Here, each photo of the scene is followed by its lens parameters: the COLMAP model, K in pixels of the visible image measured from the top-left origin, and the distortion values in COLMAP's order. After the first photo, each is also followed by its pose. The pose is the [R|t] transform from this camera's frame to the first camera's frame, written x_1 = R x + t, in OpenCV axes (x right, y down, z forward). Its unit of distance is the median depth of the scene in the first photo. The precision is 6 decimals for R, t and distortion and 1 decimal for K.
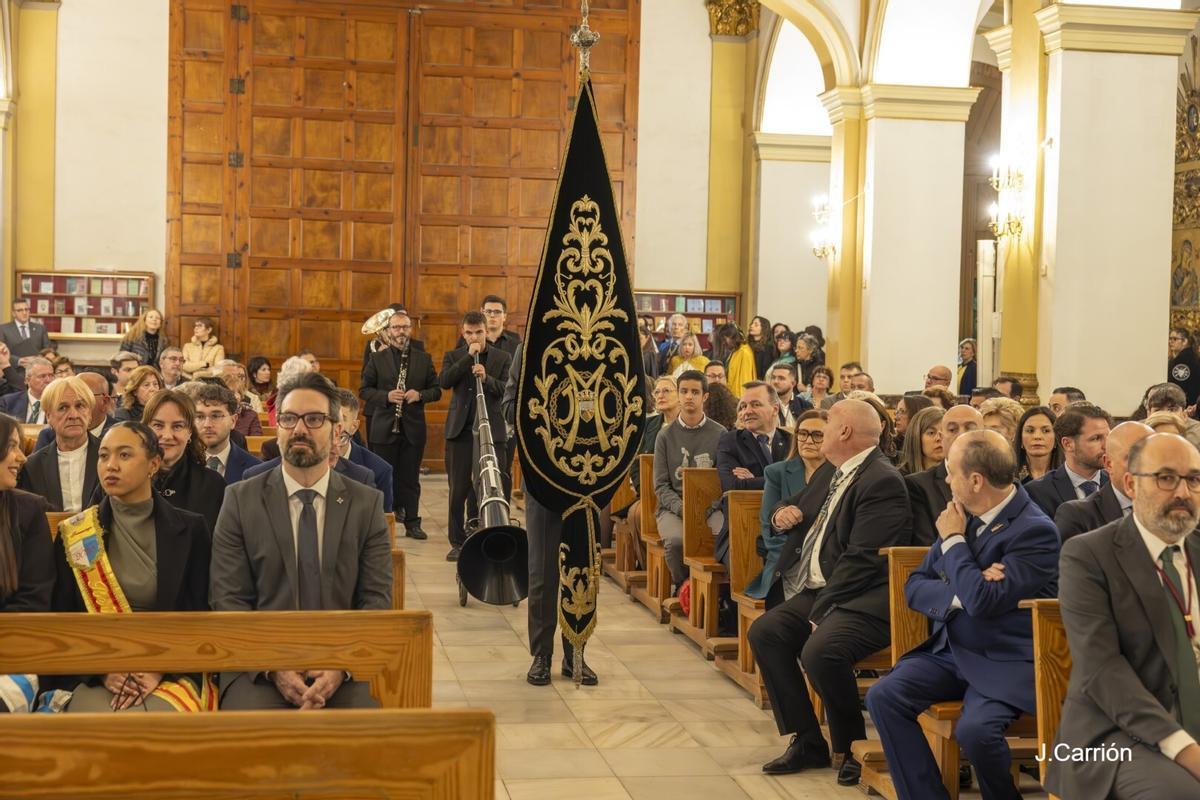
lens RADIAL K [[1643.7, 0, 600.8], [0, 1643.7, 398.6], [0, 0, 1]] dist [0.001704, 0.010048]
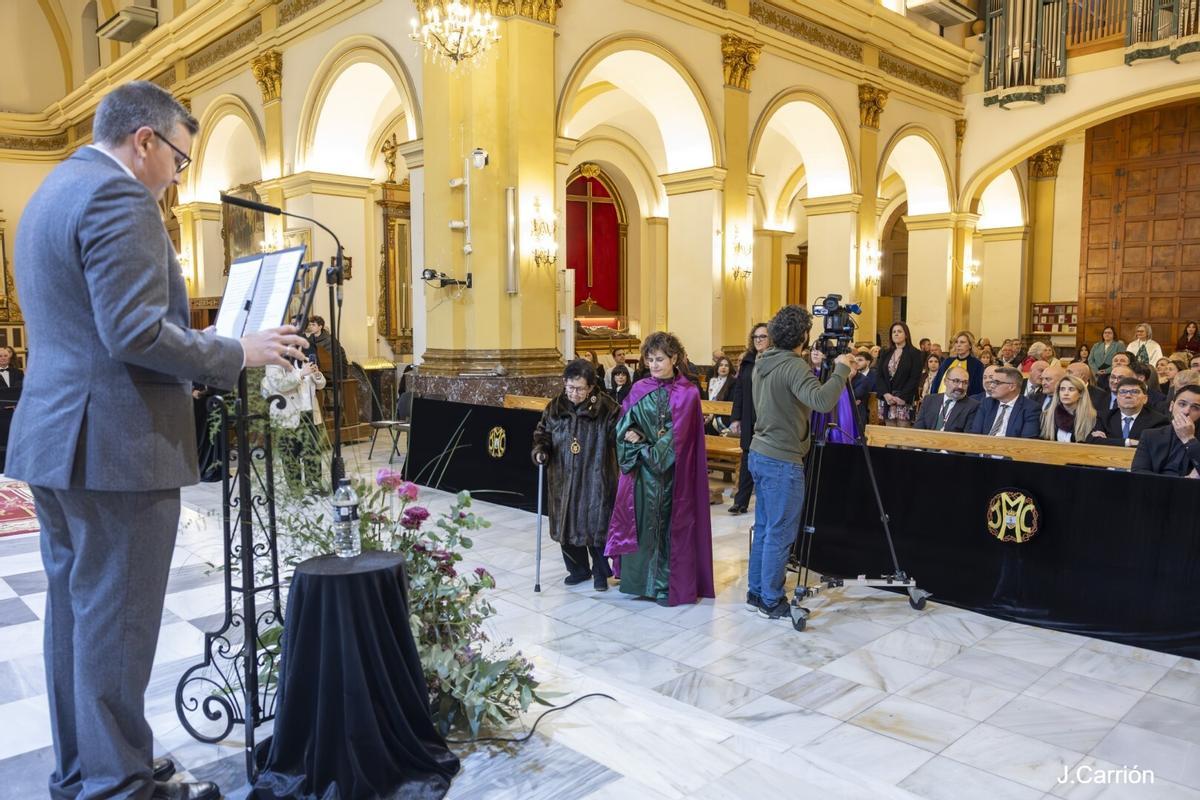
lens RADIAL K [[885.0, 0, 596.3], [0, 885.0, 401.8], [0, 0, 1]] dist [-0.002008, 0.008688]
pose [[0.556444, 0.048570, -0.829464, 0.312679], [-0.016215, 0.998735, 0.047604, 0.006160], [0.830727, -0.013040, 0.556527, -0.136586]]
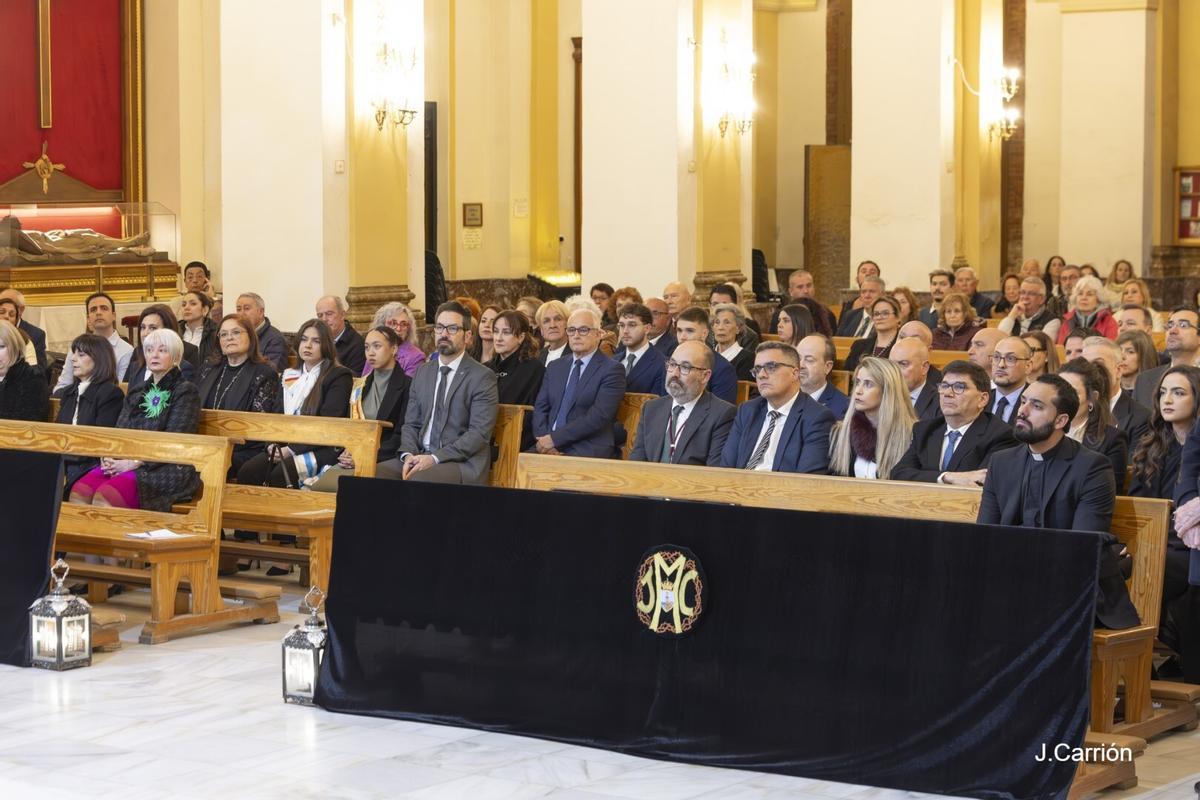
lens RADIAL K [[2941.2, 0, 599.7], [0, 2941.2, 400.3], [0, 0, 1]] dist [-0.063486, 0.047332]
pose [[0.678225, 0.033322, -0.734098, 0.610753], [-0.012283, 0.999346, 0.034014, -0.004353], [0.734751, -0.014053, 0.678191, -0.292720]]
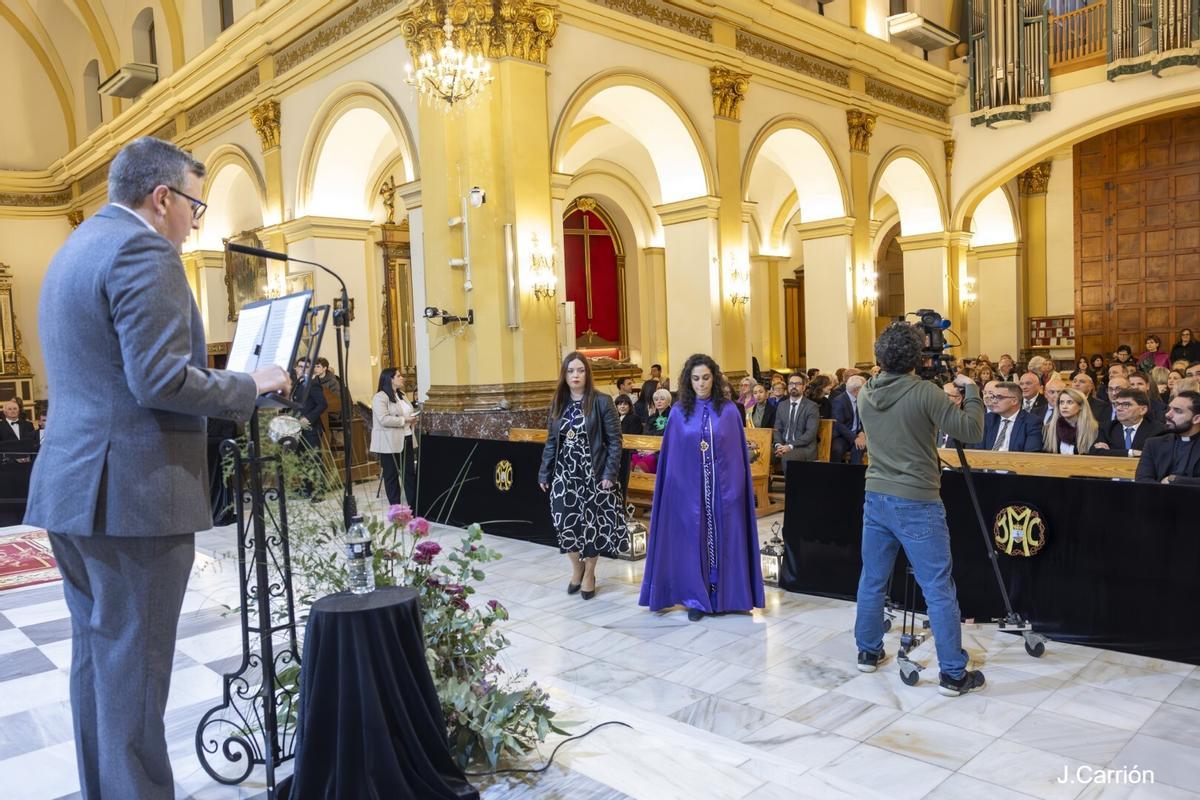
lens RADIAL K [[881.4, 0, 594.8], [0, 881.4, 404.9], [0, 0, 1]] dist [-0.003695, 0.006390]
pose [[0.552679, 0.001804, -0.833392, 0.314368], [0.021719, 0.999627, 0.016567, 0.006224], [0.833111, -0.027257, 0.552433, -0.137999]]
